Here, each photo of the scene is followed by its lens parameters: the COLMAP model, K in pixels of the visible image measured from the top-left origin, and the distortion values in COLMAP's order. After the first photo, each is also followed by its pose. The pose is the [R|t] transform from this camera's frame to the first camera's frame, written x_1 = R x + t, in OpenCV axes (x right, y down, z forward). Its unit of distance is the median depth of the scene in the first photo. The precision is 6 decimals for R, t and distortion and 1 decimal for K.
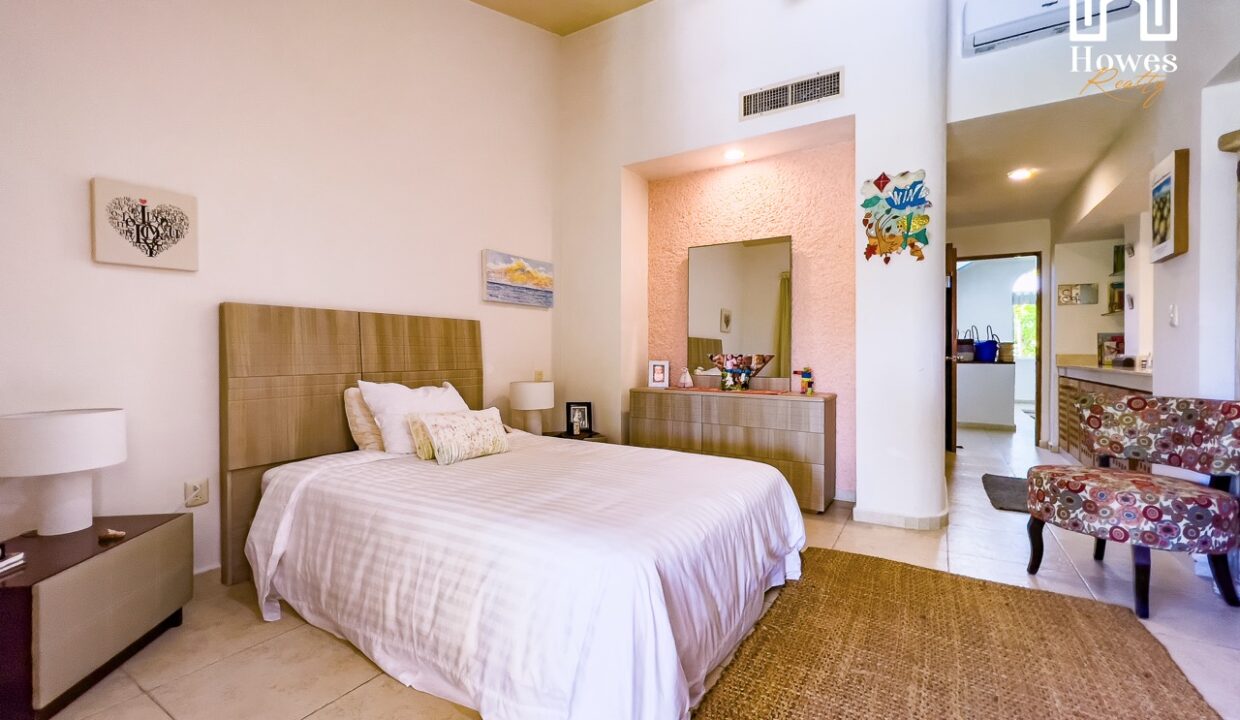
lens RADIAL K [[504.3, 0, 619.9], [0, 504.3, 356.8], [0, 0, 1]] dist [-0.009999, 0.000690]
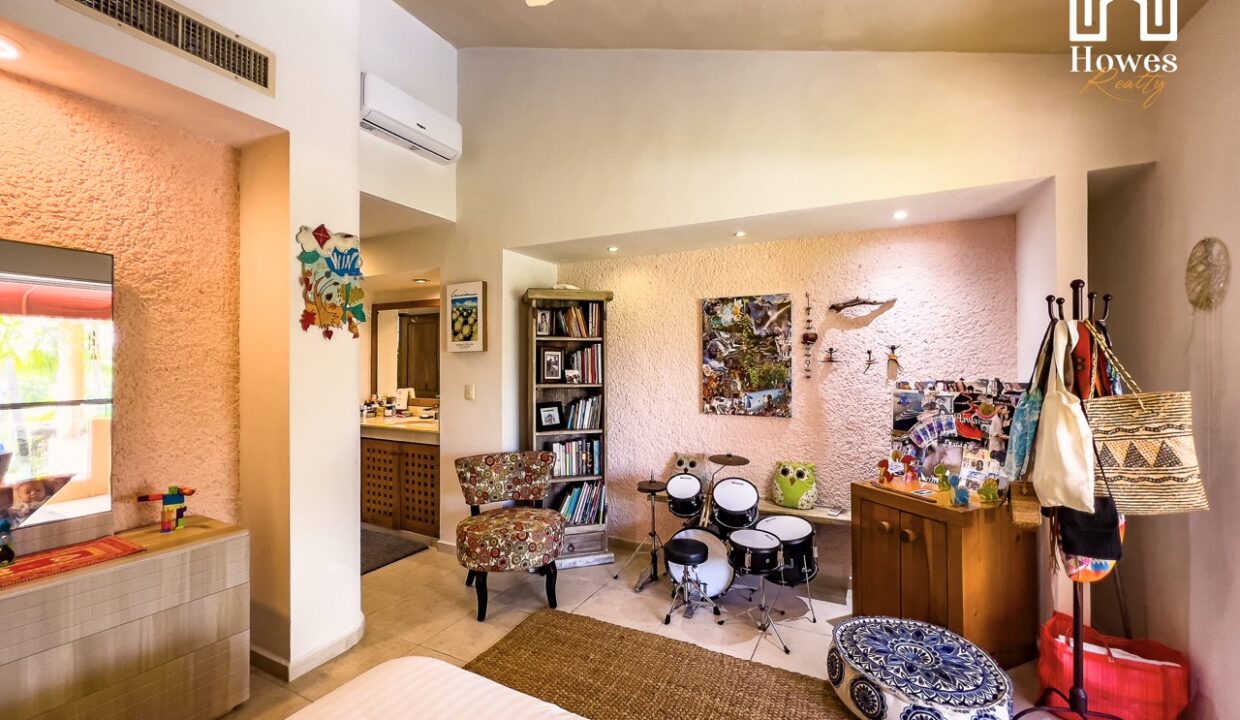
lens RADIAL K [[504.3, 0, 618.7], [0, 504.3, 362.1], [0, 0, 1]] dist [-0.009999, 0.000690]
pose [[-0.081542, 0.000534, 0.996670, -0.318113], [0.010332, 0.999947, 0.000309, -0.143512], [-0.996616, 0.010322, -0.081543, 0.601809]]
